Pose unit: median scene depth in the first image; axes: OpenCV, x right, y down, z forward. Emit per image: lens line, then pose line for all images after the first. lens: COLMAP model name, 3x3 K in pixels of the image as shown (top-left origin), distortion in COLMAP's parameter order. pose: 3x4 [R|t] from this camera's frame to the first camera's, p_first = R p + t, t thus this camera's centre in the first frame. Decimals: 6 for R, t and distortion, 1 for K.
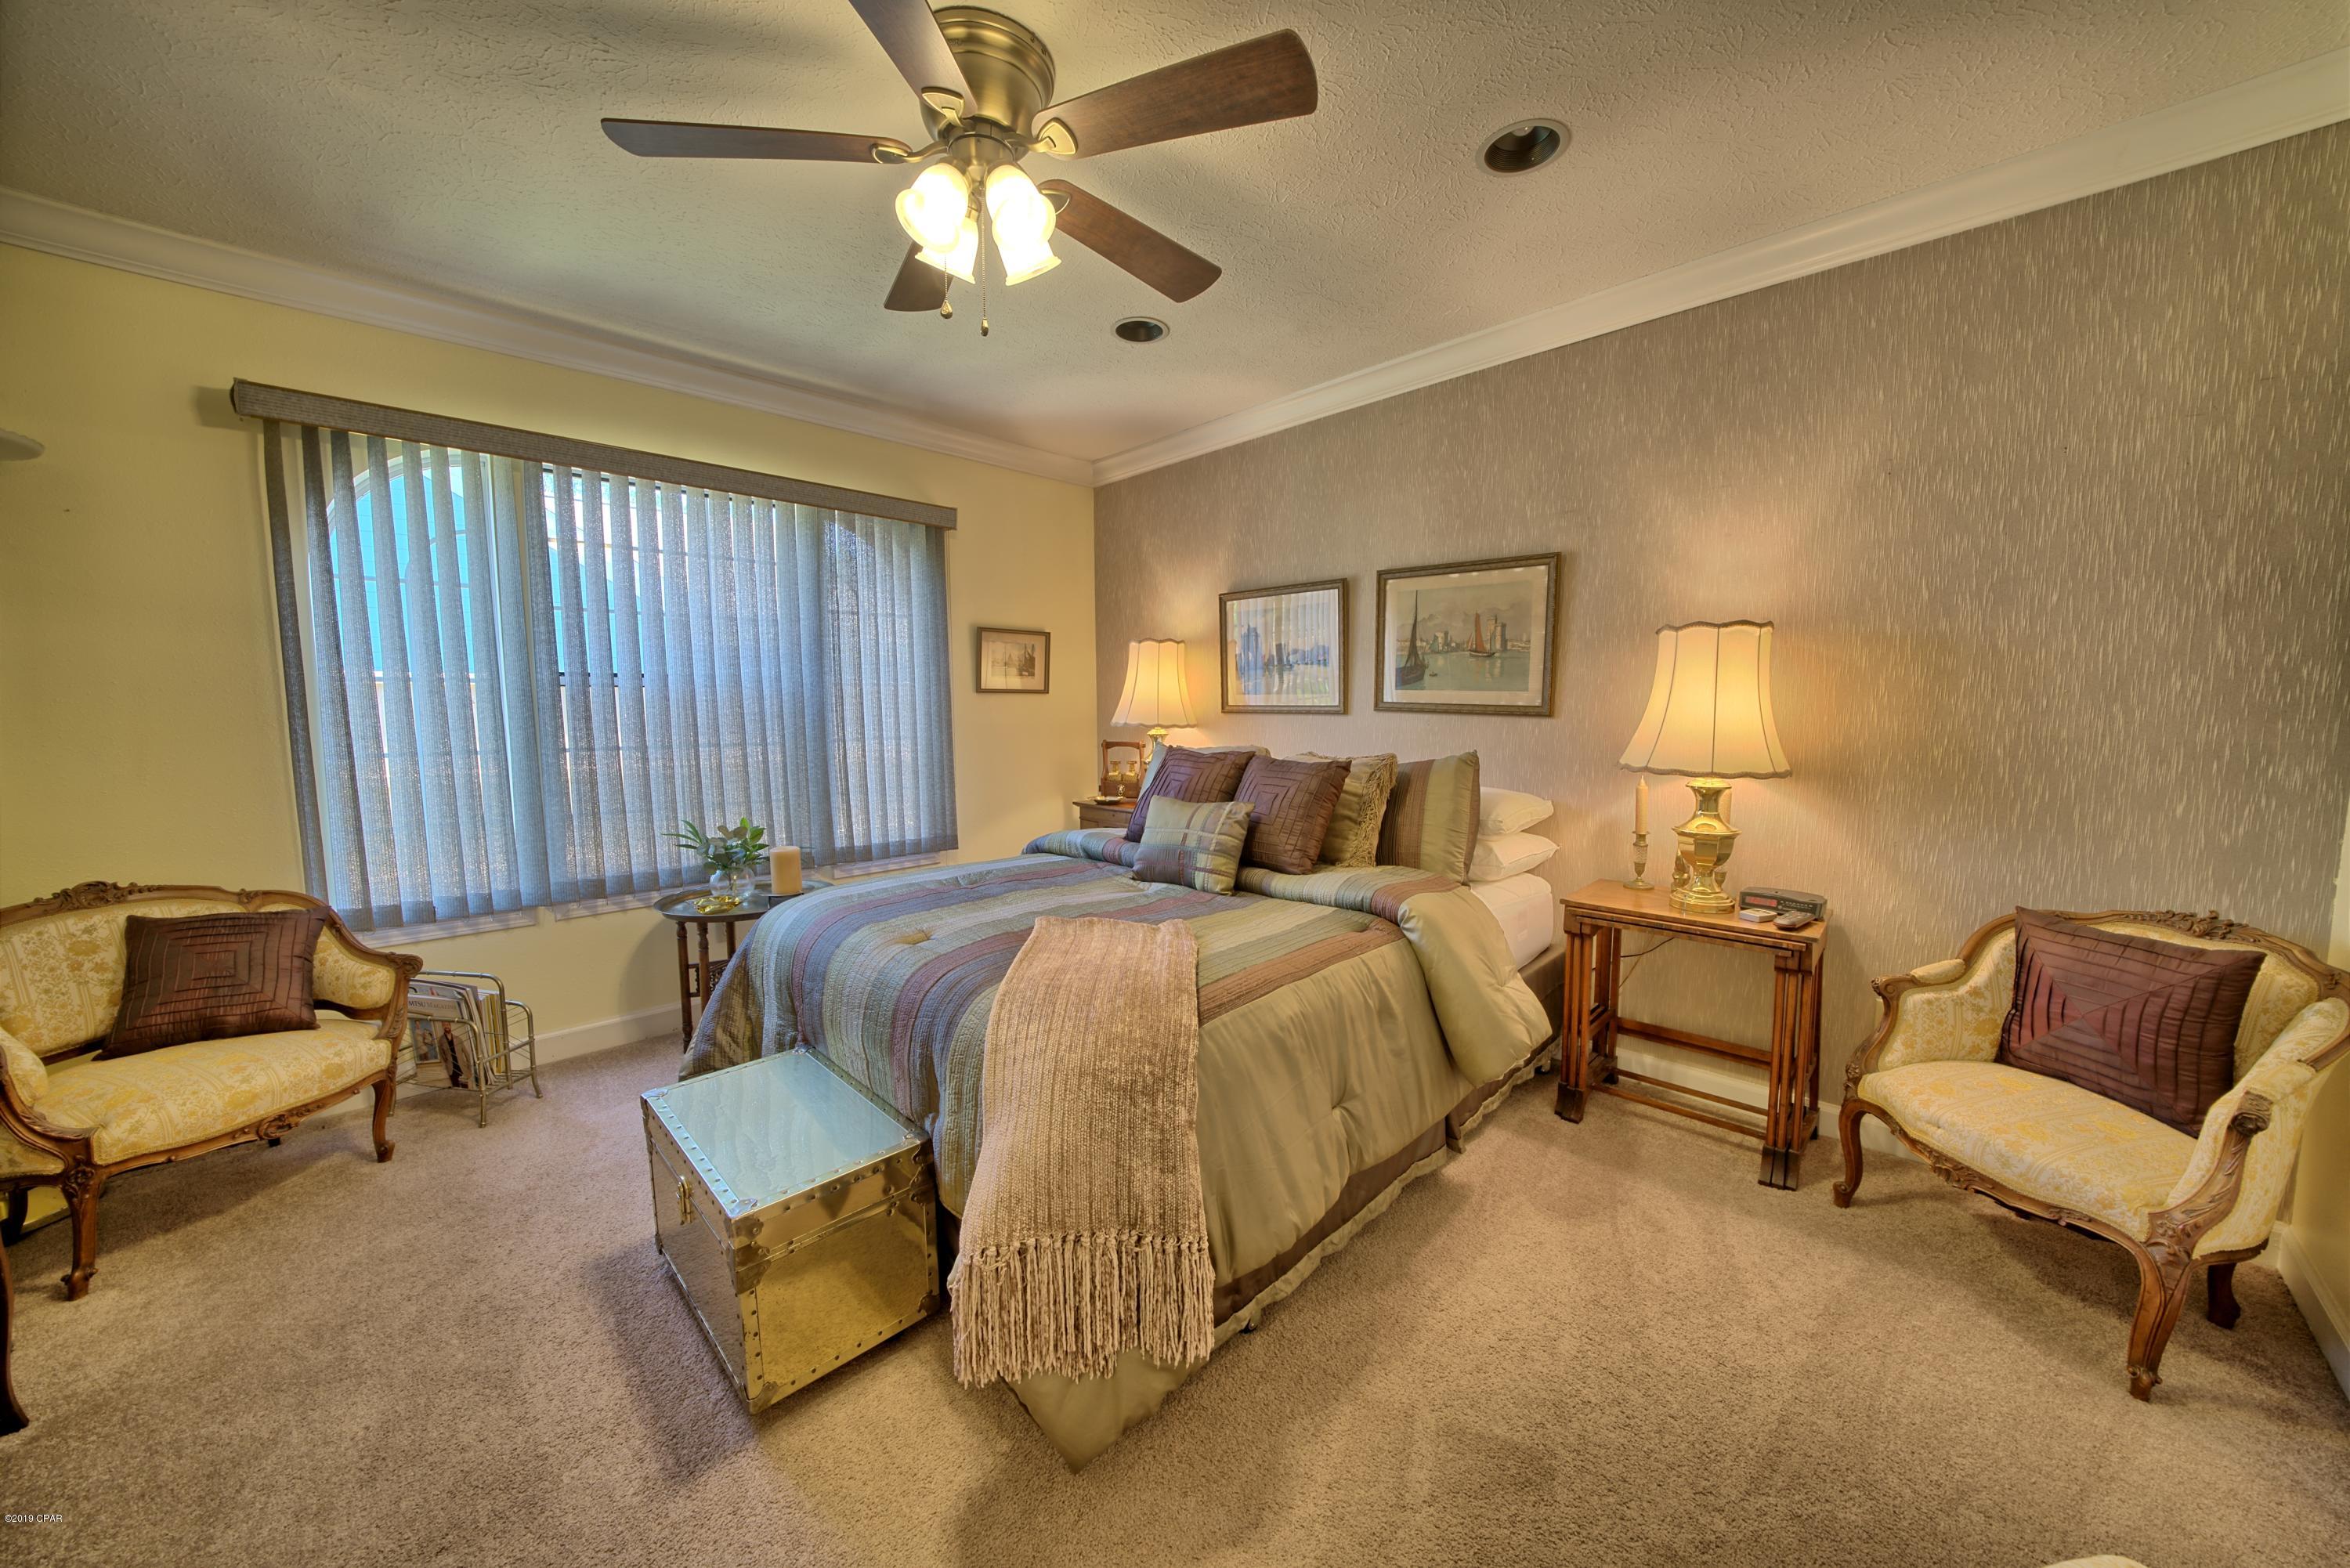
lens RADIAL K [[810.2, 0, 1167.0], [0, 810.2, 782.7], [0, 0, 1]] dist [-0.026756, 0.003238]
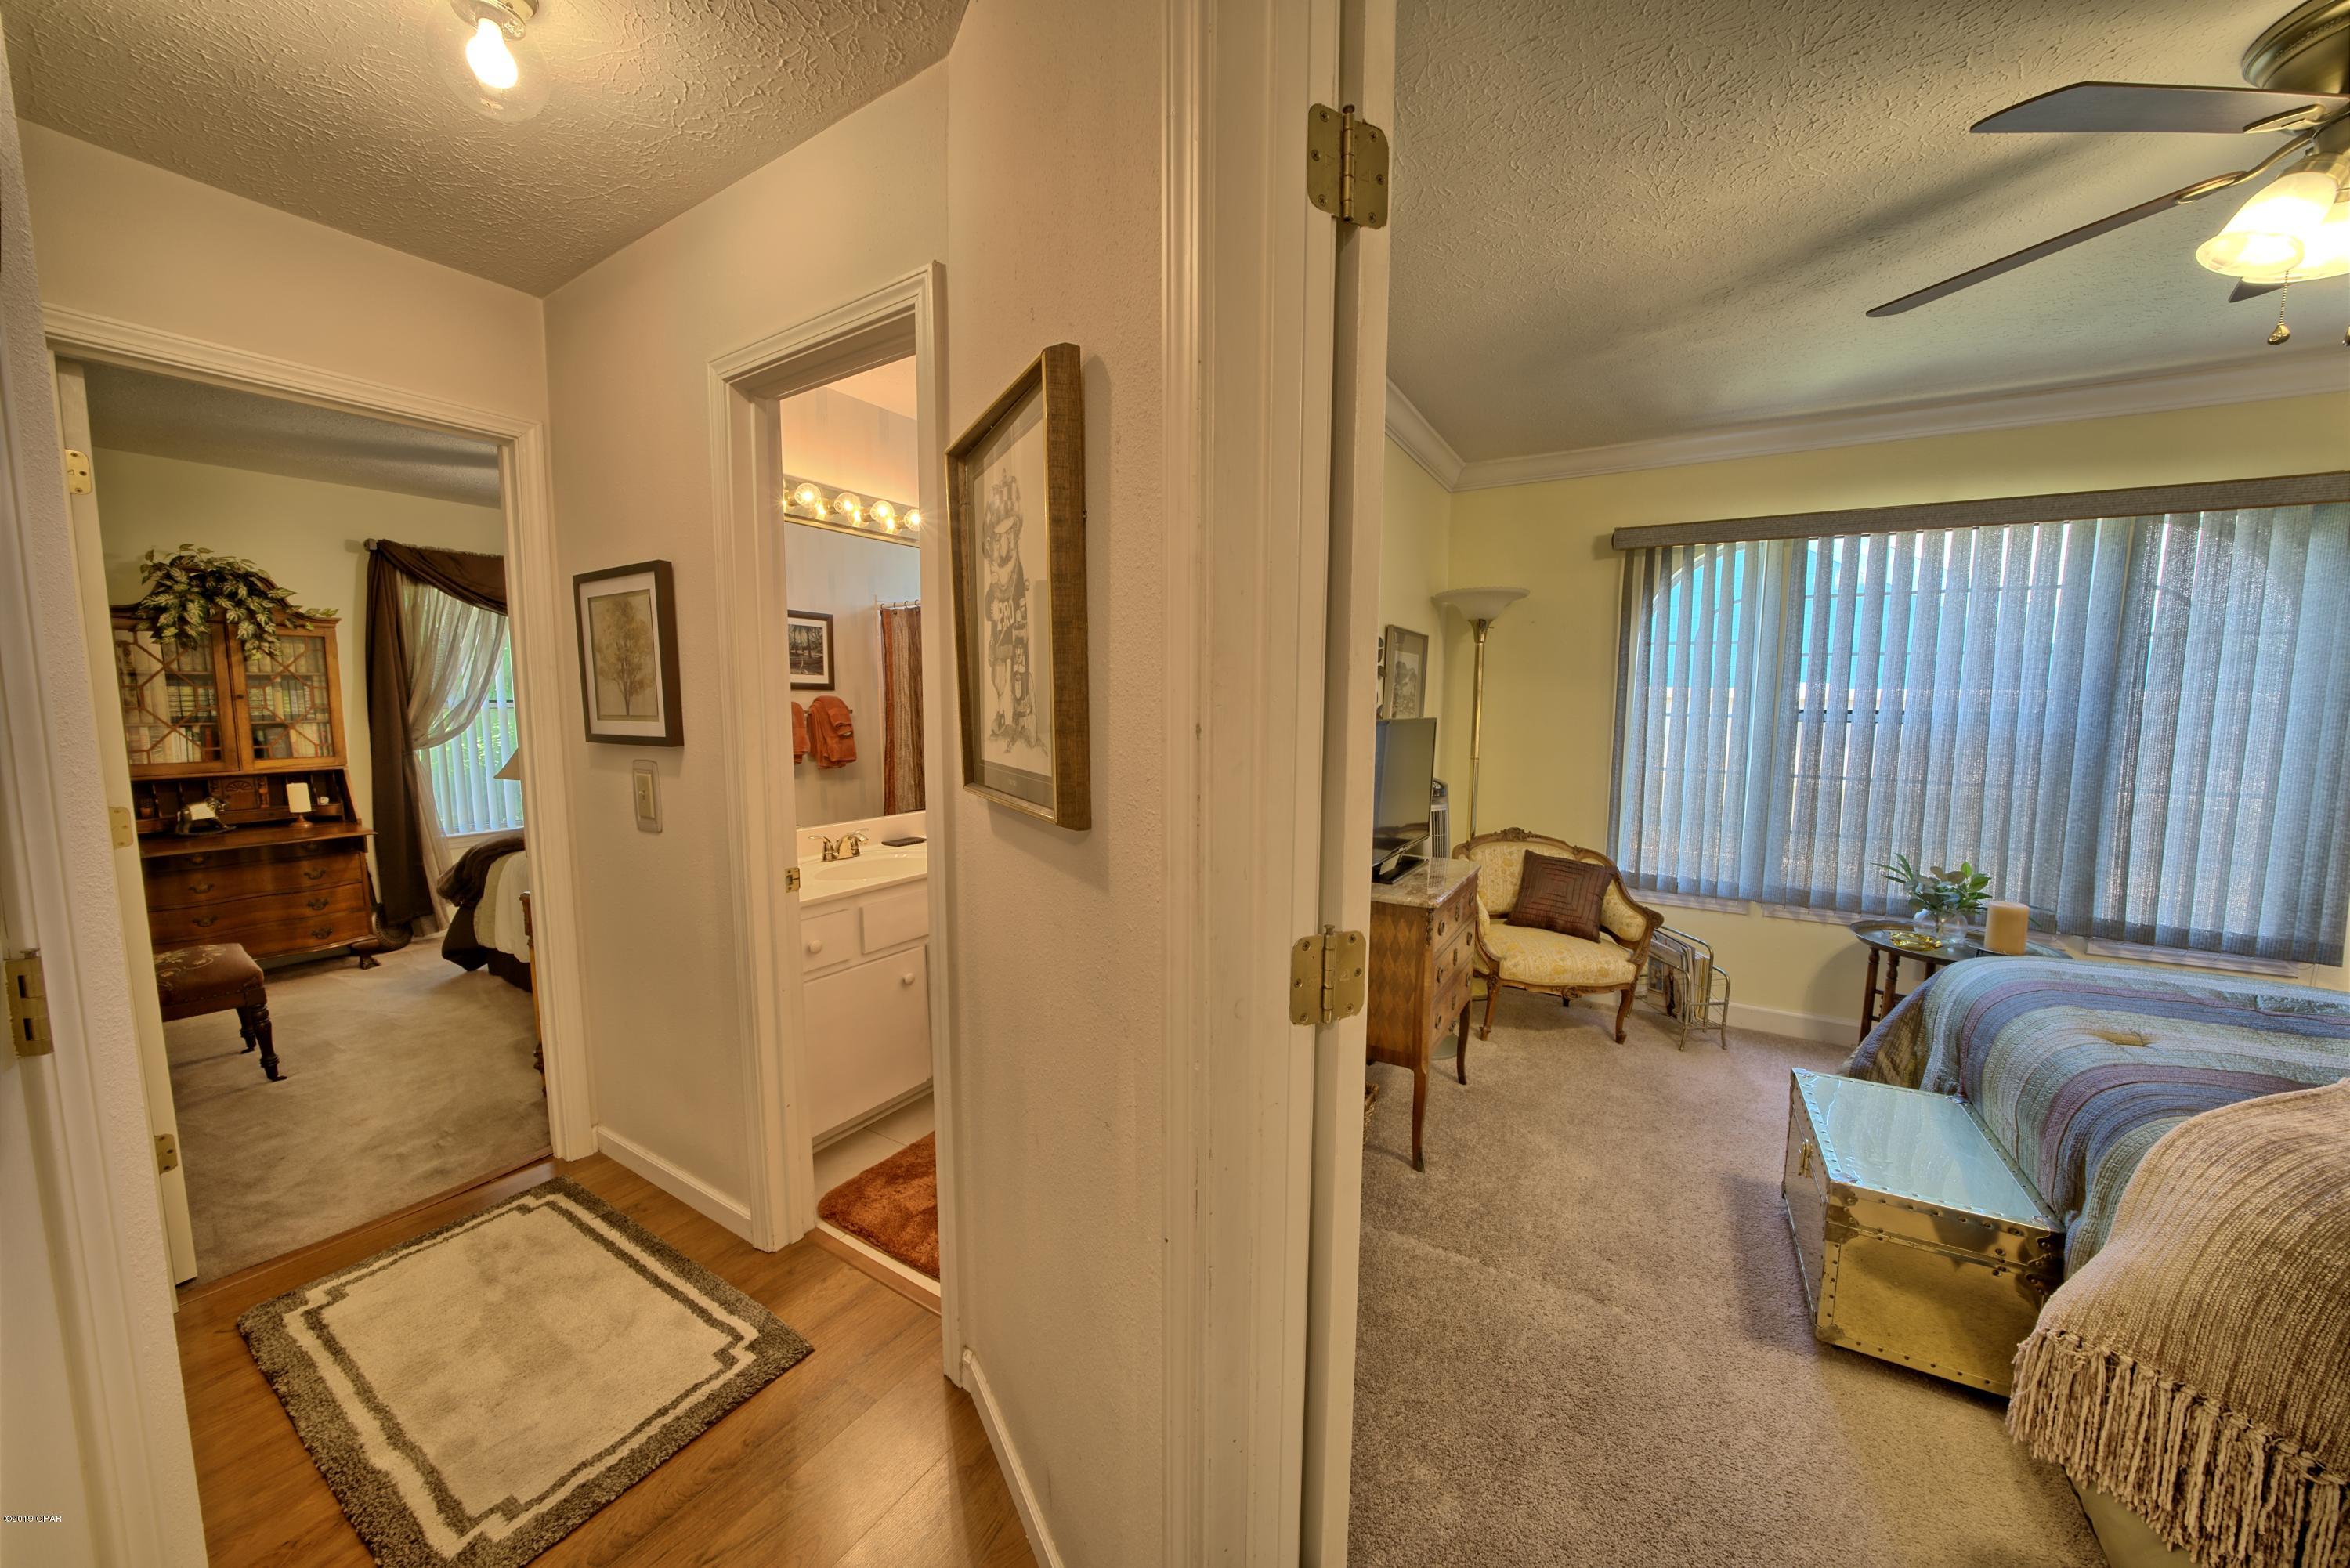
lens RADIAL K [[810.2, 0, 1167.0], [0, 810.2, 782.7], [0, 0, 1]] dist [-0.026756, 0.003238]
pose [[0.231893, 0.105176, -0.967038, 0.215924], [-0.099528, 0.991485, 0.083969, -0.048411], [0.967636, 0.076776, 0.240387, -0.223480]]
